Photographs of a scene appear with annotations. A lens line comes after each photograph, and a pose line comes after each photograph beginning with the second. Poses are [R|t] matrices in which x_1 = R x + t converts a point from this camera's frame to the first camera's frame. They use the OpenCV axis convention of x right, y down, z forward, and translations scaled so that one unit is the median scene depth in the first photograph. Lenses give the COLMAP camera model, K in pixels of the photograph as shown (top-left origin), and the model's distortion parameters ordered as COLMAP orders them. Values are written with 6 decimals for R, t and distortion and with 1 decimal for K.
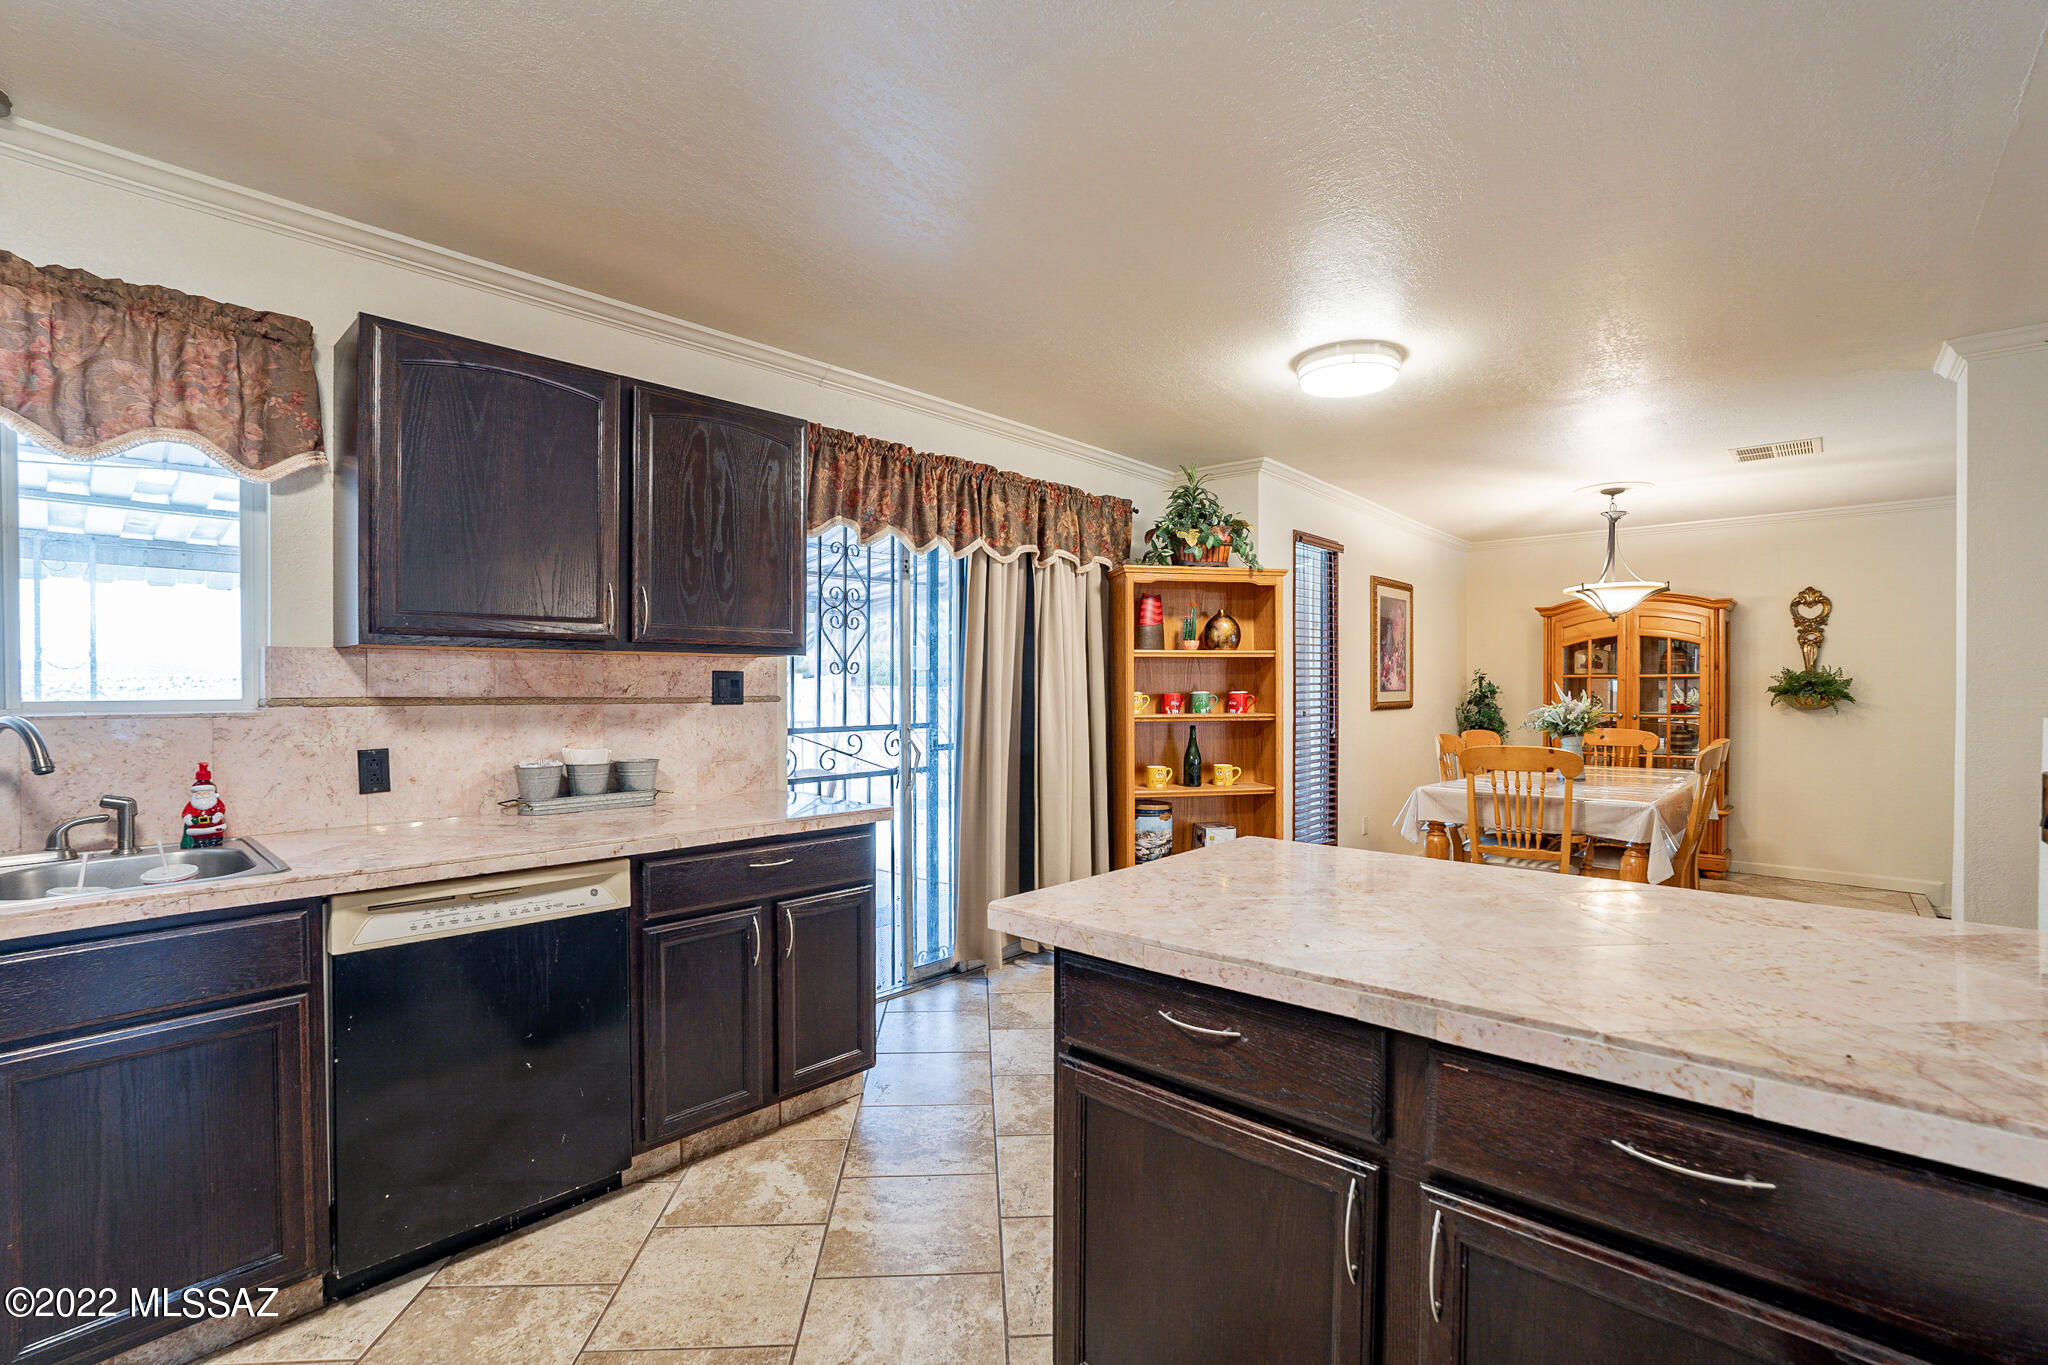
lens RADIAL K [[928.3, 0, 1011.0], [0, 928.3, 693.5], [0, 0, 1]] dist [-0.039892, 0.002323]
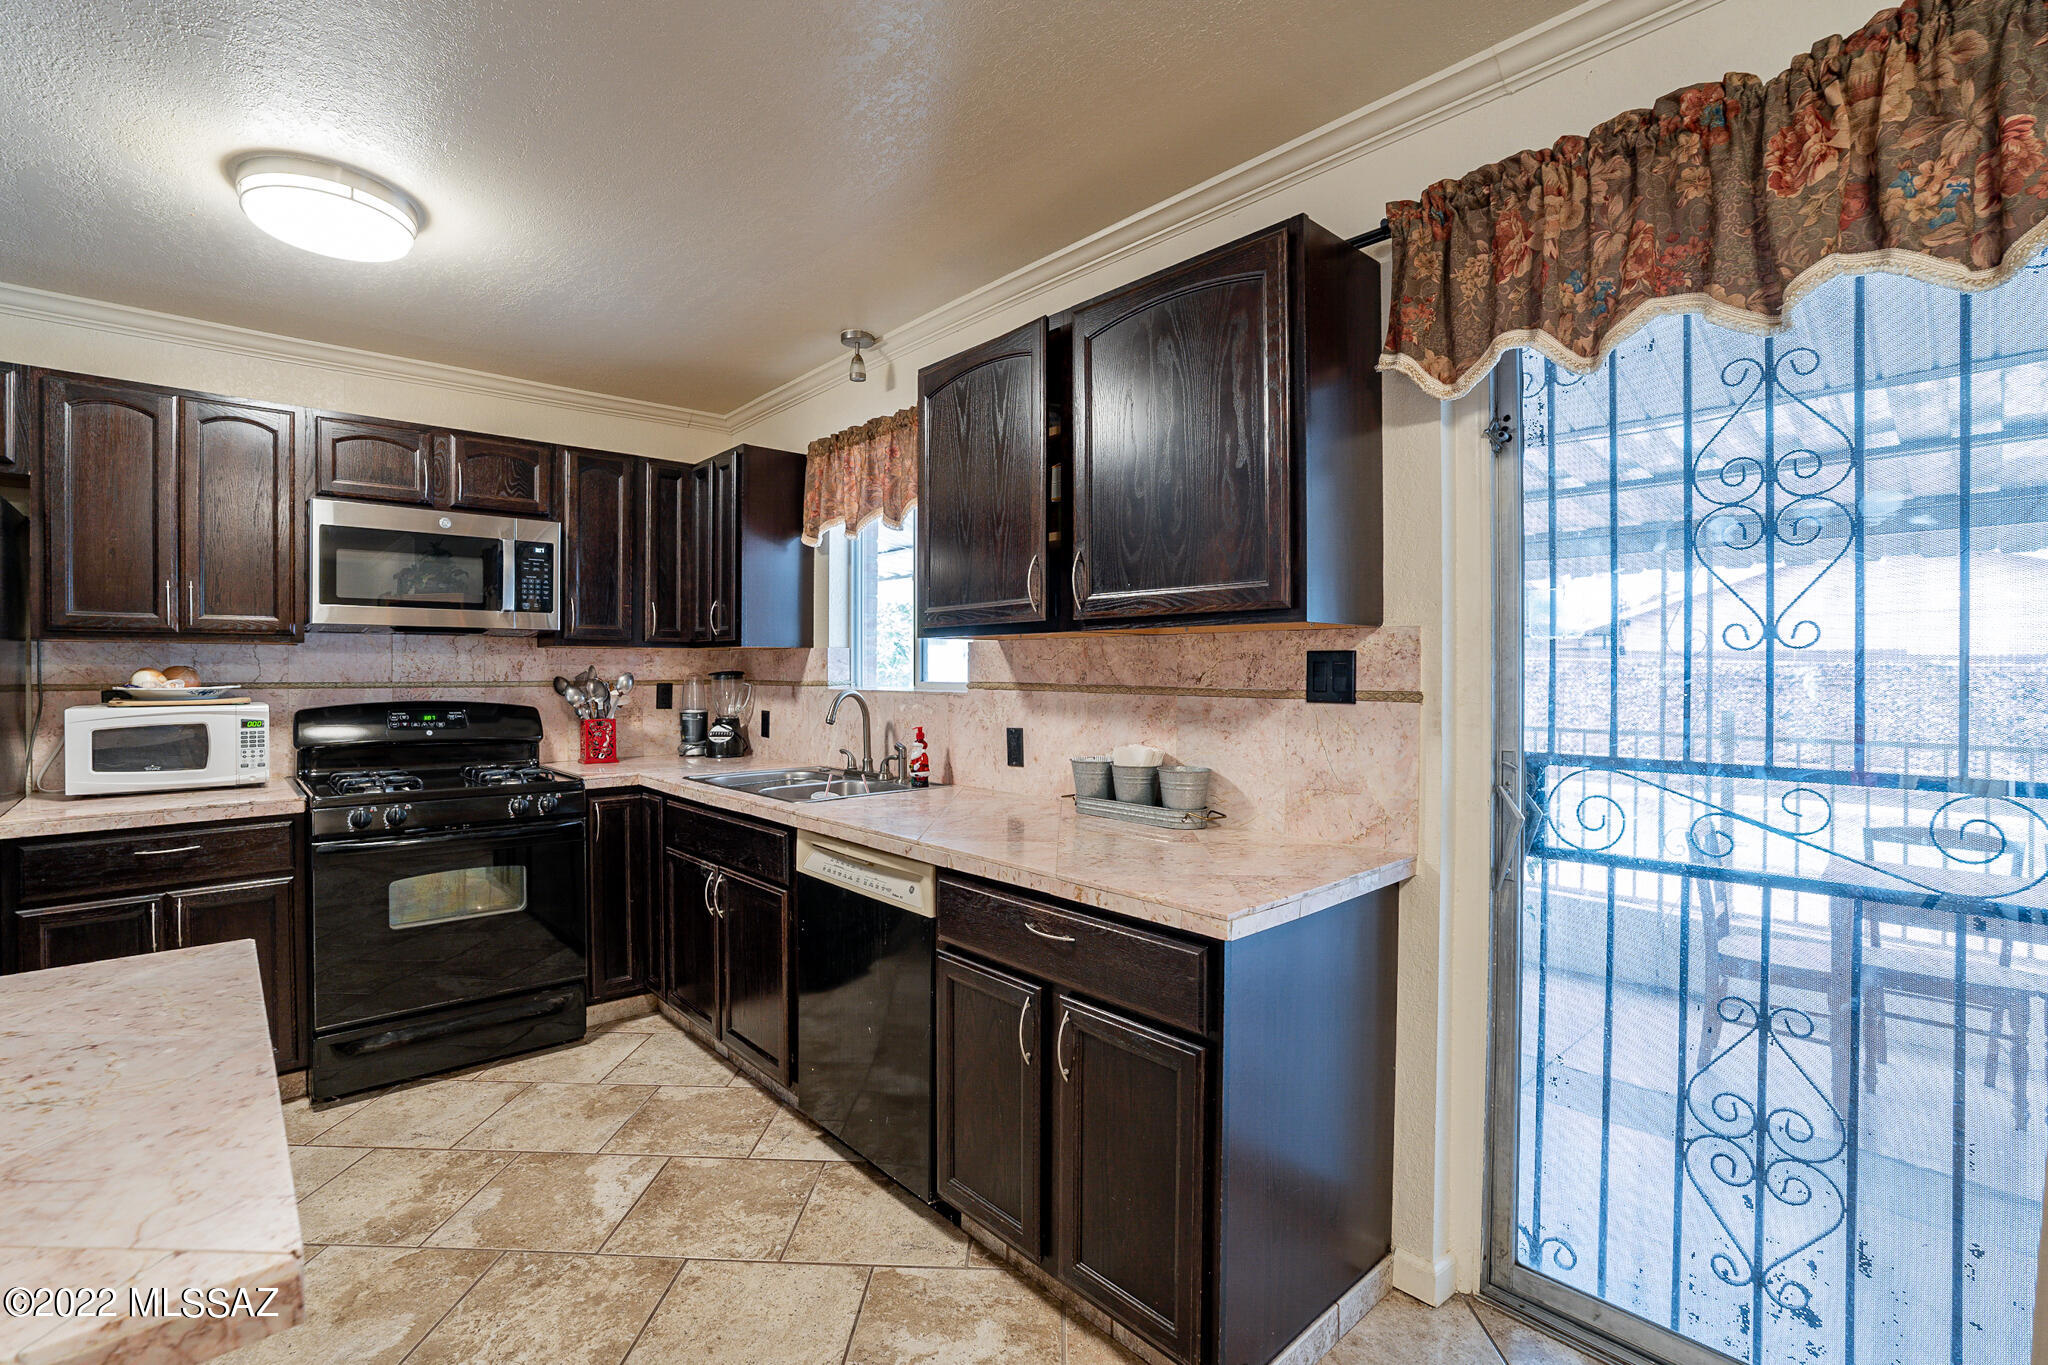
lens RADIAL K [[928.3, 0, 1022.7], [0, 928.3, 677.0], [0, 0, 1]] dist [-0.039892, 0.002323]
pose [[-0.082432, 0.008696, -0.996559, 0.338455], [-0.008399, 0.999920, 0.009420, -0.010118], [0.996561, 0.009147, -0.082352, 0.818897]]
